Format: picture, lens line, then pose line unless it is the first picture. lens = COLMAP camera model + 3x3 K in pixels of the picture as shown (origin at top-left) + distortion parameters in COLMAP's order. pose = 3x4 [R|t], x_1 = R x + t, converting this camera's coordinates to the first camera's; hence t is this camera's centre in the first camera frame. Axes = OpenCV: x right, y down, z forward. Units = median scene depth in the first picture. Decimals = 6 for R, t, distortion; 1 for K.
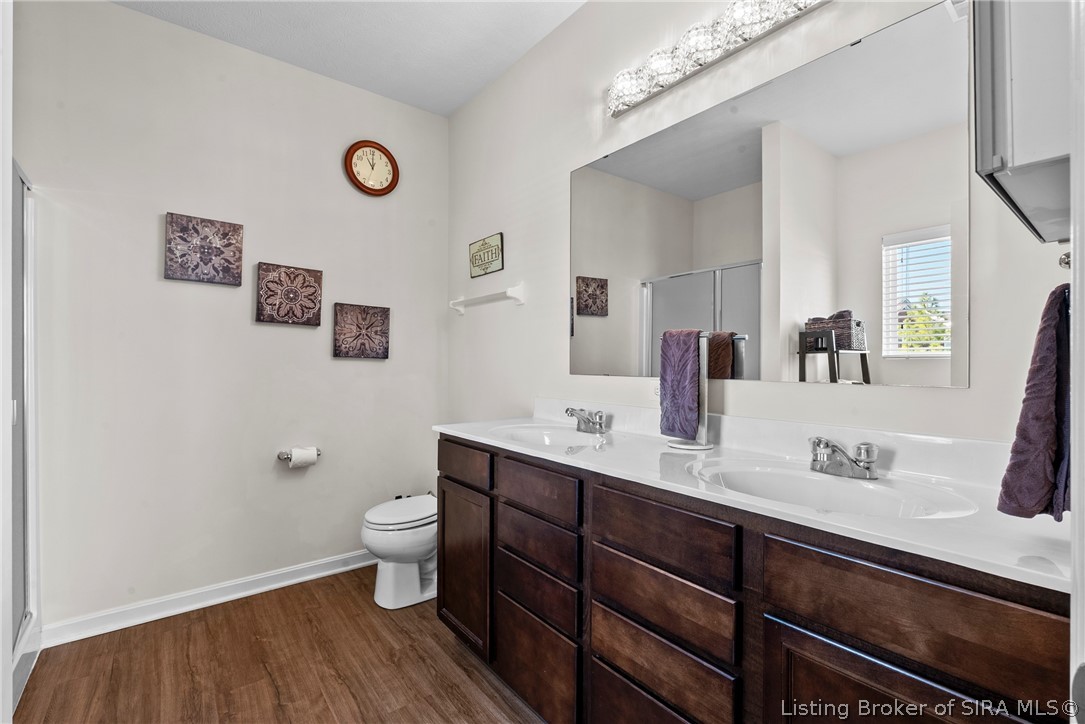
lens RADIAL K [[479.7, 0, 517.0], [0, 479.7, 359.6], [0, 0, 1]] dist [-0.008320, 0.001582]
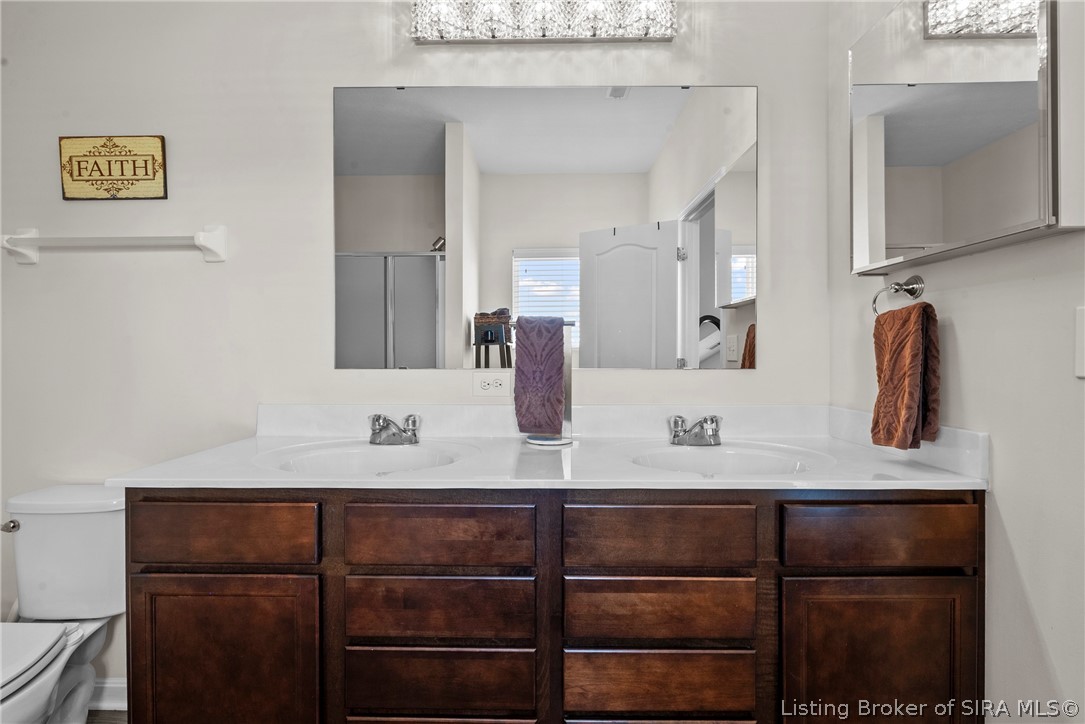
lens RADIAL K [[479.7, 0, 542.0], [0, 479.7, 359.9], [0, 0, 1]] dist [-0.008320, 0.001582]
pose [[0.602110, -0.012443, 0.798316, -0.248005], [-0.002566, 0.999843, 0.017519, 0.003508], [-0.798409, -0.012597, 0.601984, 0.280745]]
